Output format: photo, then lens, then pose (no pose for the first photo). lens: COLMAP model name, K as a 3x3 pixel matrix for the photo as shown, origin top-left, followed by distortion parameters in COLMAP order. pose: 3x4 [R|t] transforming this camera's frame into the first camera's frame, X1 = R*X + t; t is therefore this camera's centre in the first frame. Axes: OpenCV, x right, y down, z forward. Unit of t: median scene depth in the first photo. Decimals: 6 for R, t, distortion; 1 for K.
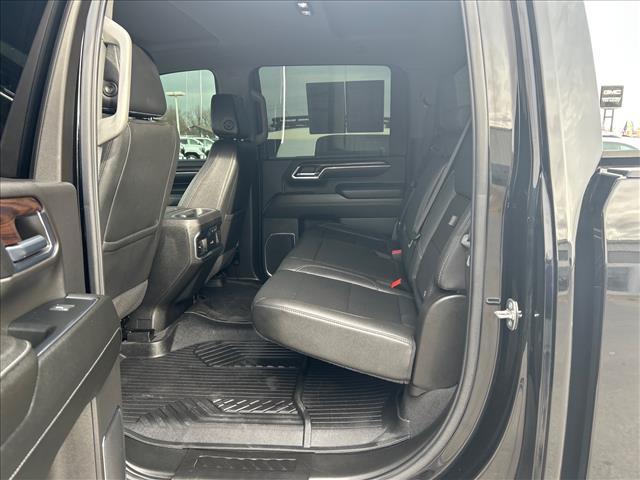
lens RADIAL K [[482.1, 0, 322.4], [0, 482.1, 241.1], [0, 0, 1]] dist [0.043456, -0.010804]
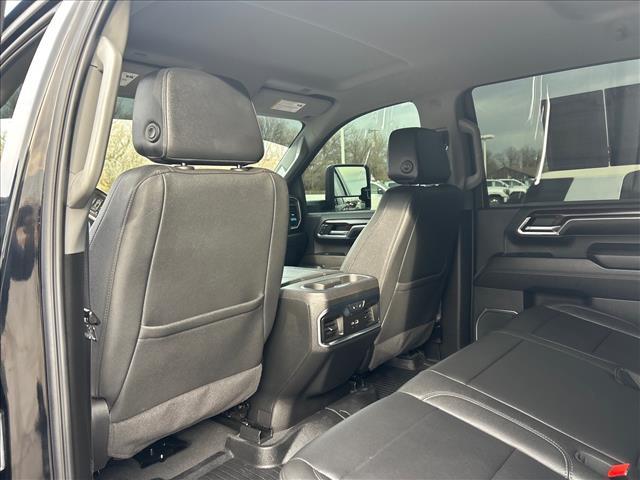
lens RADIAL K [[482.1, 0, 320.4], [0, 482.1, 237.2], [0, 0, 1]] dist [0.043456, -0.010804]
pose [[0.818178, 0.024695, -0.574434, 0.115372], [-0.078612, 0.994500, -0.069216, -0.054616], [0.569565, 0.101789, 0.815619, 0.259362]]
